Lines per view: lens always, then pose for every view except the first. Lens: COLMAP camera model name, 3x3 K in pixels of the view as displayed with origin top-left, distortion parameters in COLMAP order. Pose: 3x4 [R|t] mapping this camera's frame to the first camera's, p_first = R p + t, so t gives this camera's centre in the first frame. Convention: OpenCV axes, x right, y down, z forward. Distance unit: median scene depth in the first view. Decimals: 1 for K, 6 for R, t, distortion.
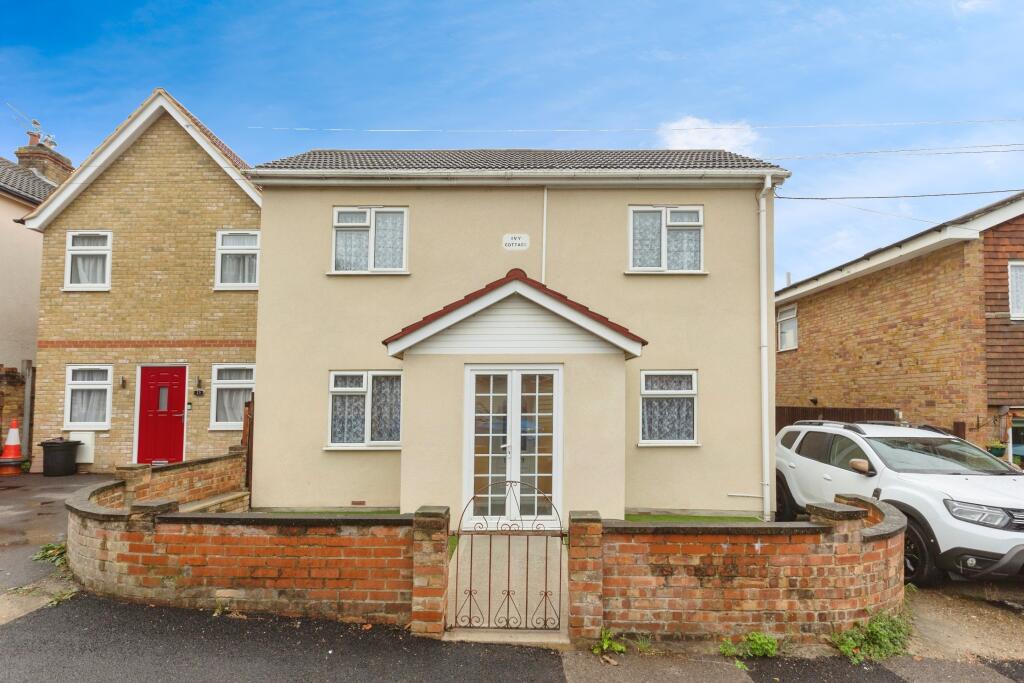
lens RADIAL K [[474.7, 0, 511.6], [0, 474.7, 386.7], [0, 0, 1]] dist [0.003023, 0.000274]
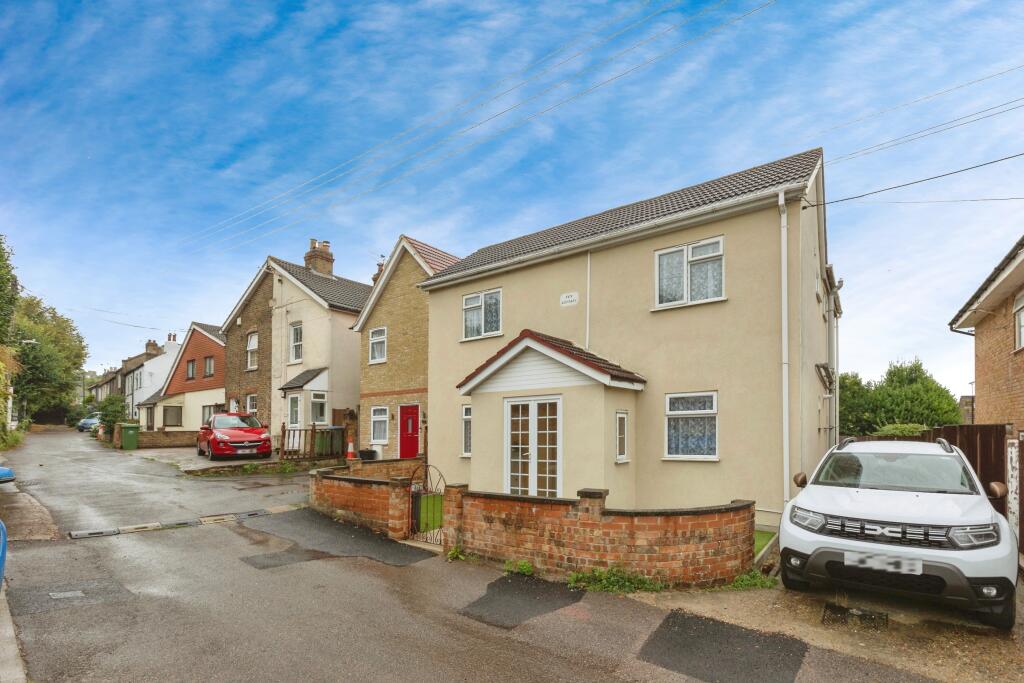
lens RADIAL K [[477.9, 0, 512.3], [0, 477.9, 420.6], [0, 0, 1]] dist [-0.000141, 0.000041]
pose [[0.811720, -0.020858, -0.583675, 0.780235], [0.030016, 0.999531, 0.006024, 0.014239], [0.583275, -0.022409, 0.811965, -0.185704]]
